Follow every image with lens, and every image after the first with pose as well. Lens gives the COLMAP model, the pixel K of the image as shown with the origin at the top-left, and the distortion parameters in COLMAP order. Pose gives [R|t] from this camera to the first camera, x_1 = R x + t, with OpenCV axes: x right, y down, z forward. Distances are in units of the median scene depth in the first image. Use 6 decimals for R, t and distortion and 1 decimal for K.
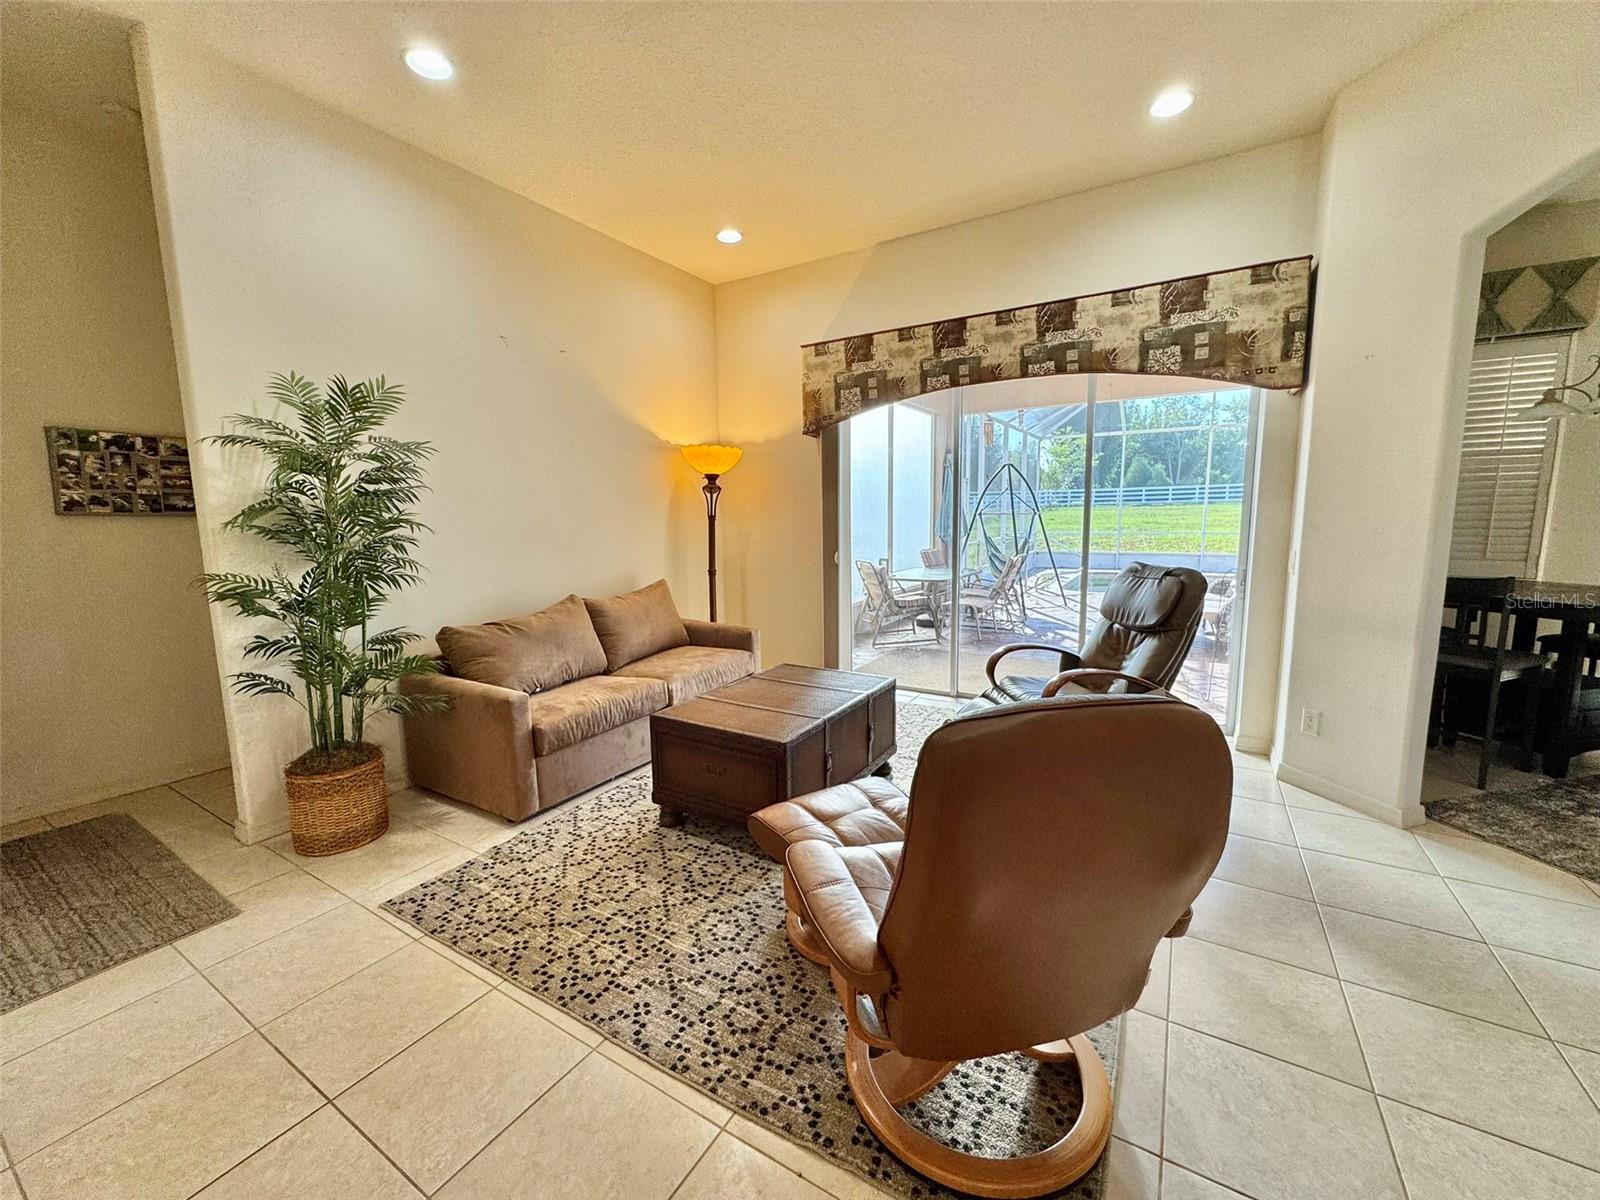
lens RADIAL K [[638.5, 0, 799.8], [0, 638.5, 597.8], [0, 0, 1]] dist [-0.004563, 0.000531]
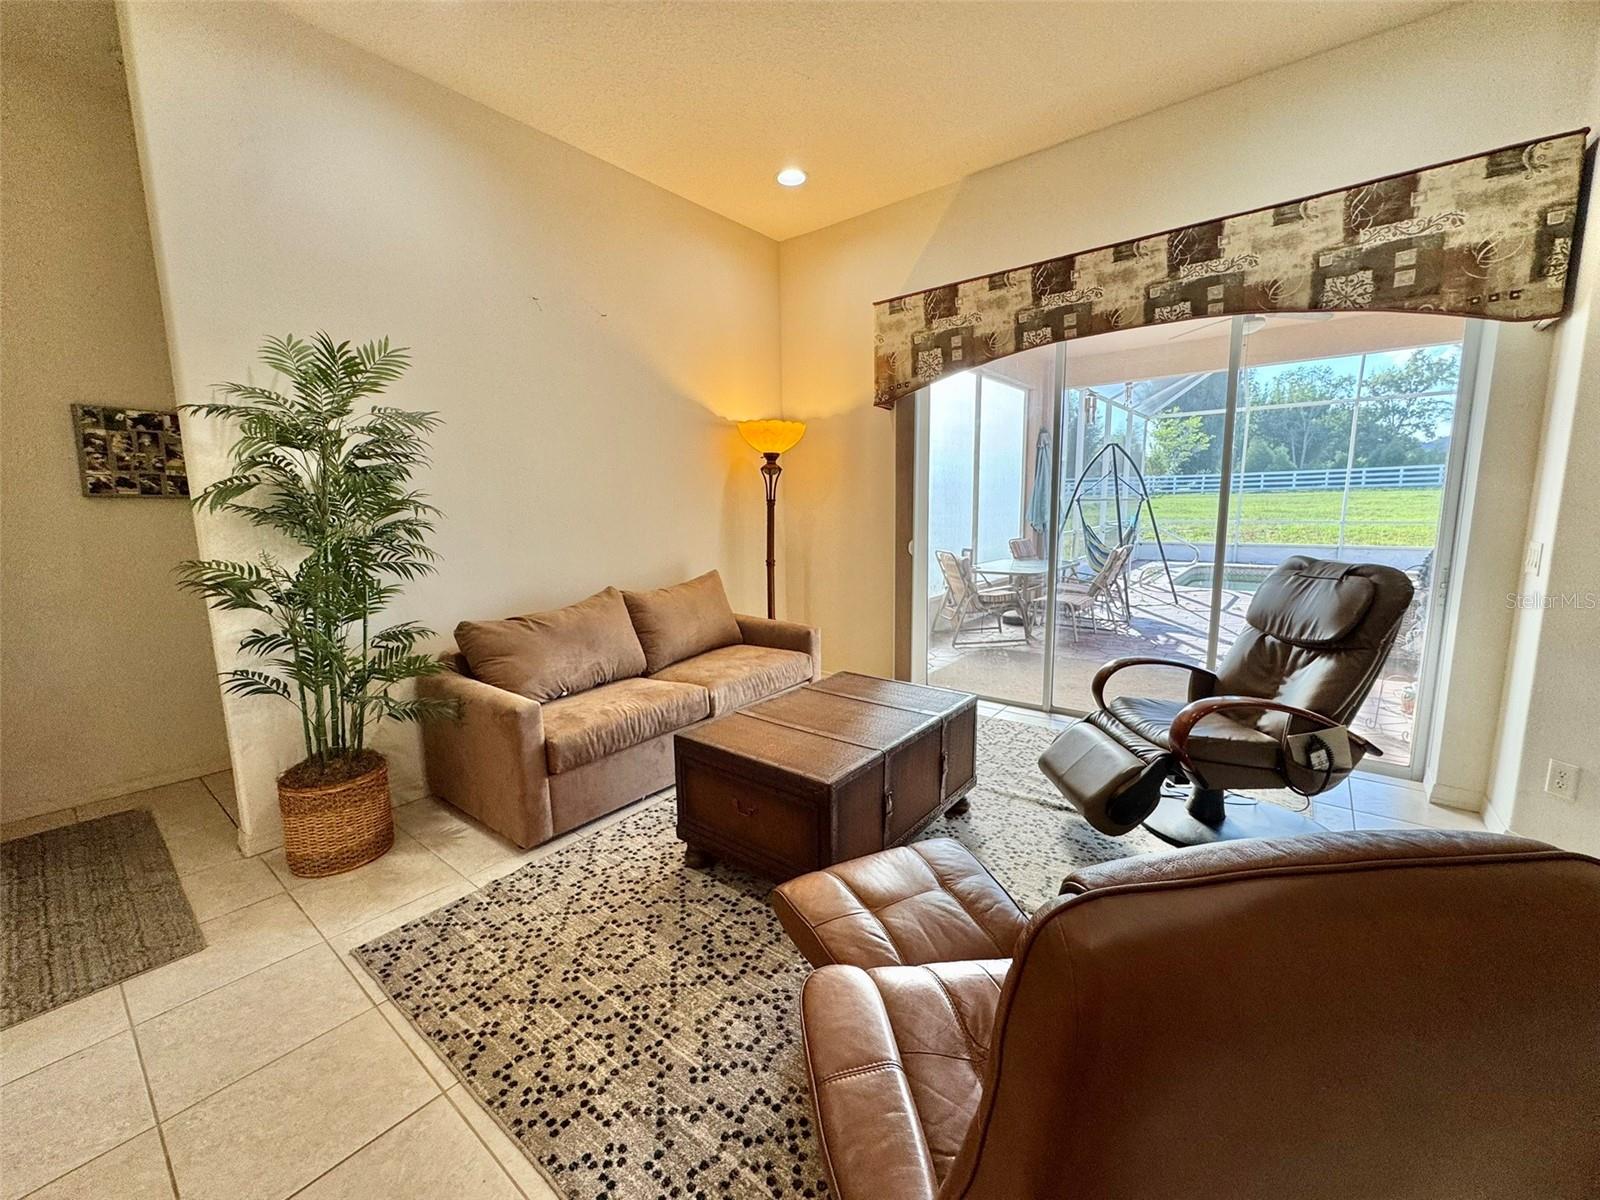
lens RADIAL K [[638.5, 0, 800.6], [0, 638.5, 597.4], [0, 0, 1]] dist [-0.004563, 0.000531]
pose [[0.992023, 0.017540, -0.124834, 0.025665], [-0.015438, 0.999723, 0.017787, -0.011286], [0.125111, -0.015718, 0.992018, 0.162488]]
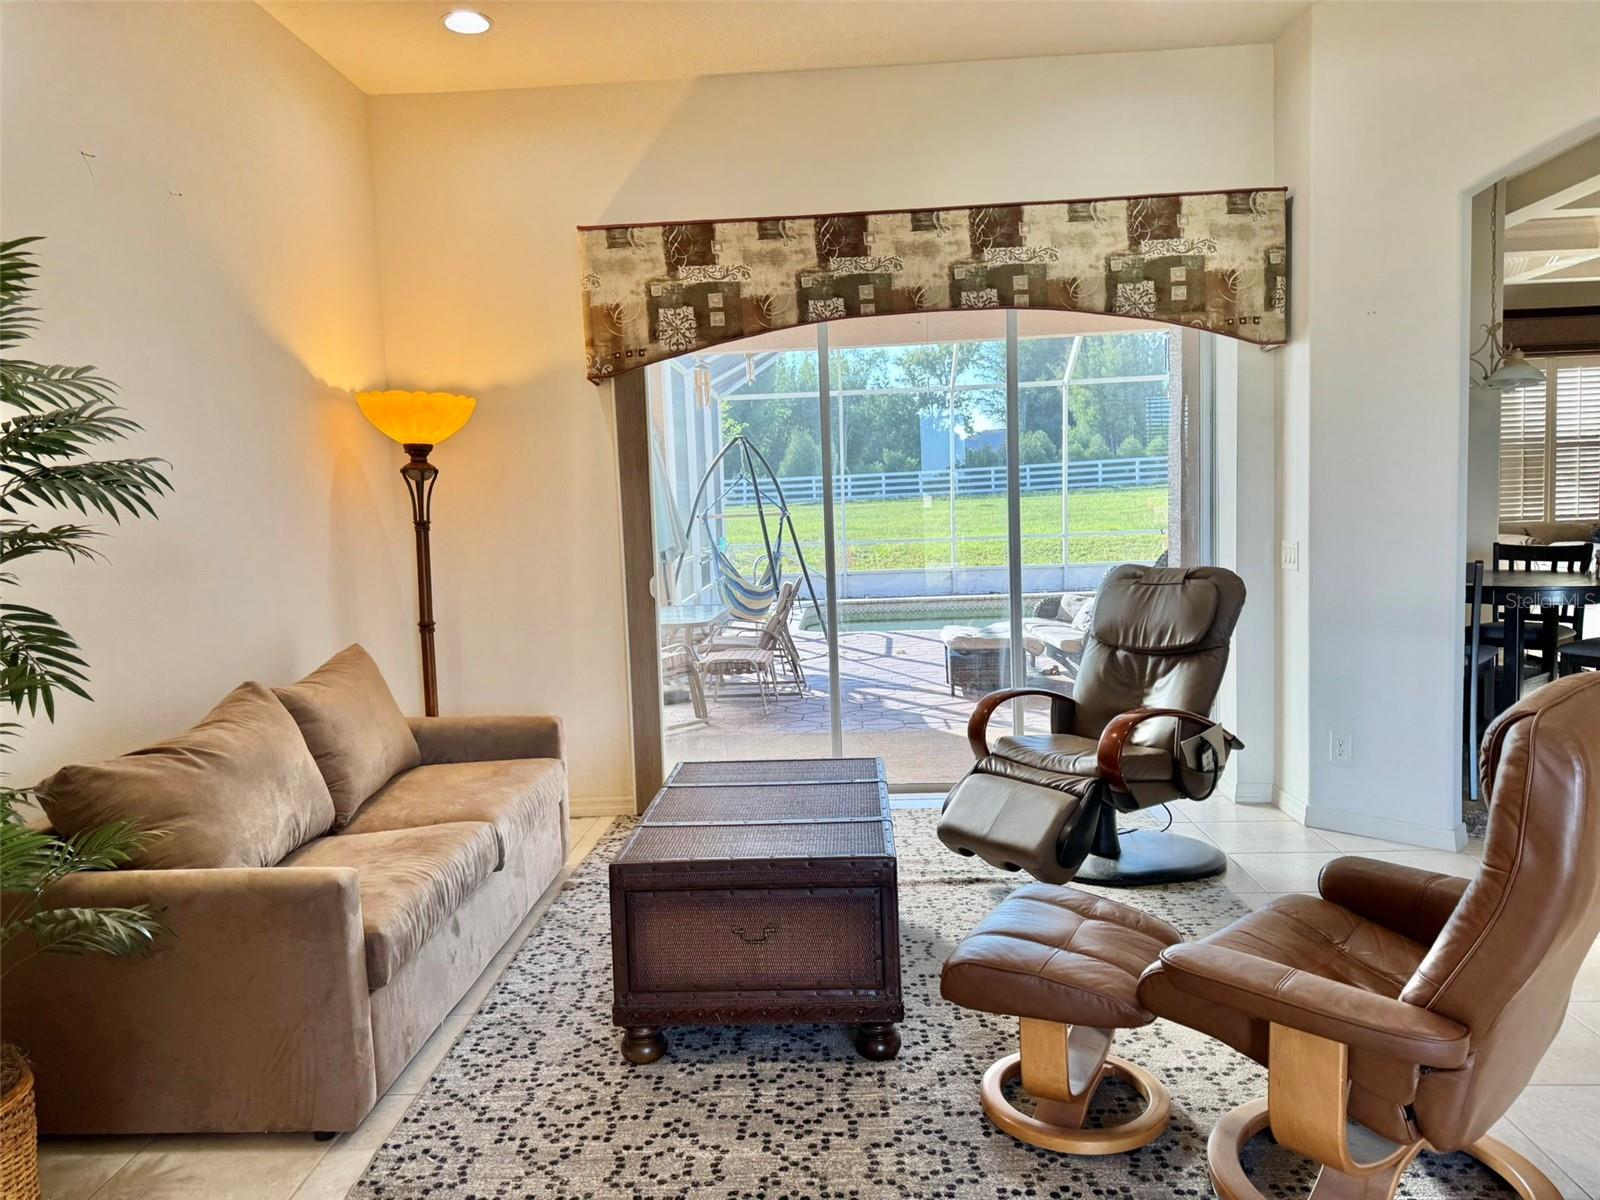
lens RADIAL K [[1124.3, 0, 787.4], [0, 1124.3, 615.7], [0, 0, 1]] dist [0.036734, -0.016992]
pose [[0.879499, -0.062588, 0.471767, -0.460594], [0.086401, 0.995840, -0.028959, 0.005829], [-0.467992, 0.066230, 0.881247, 0.032820]]
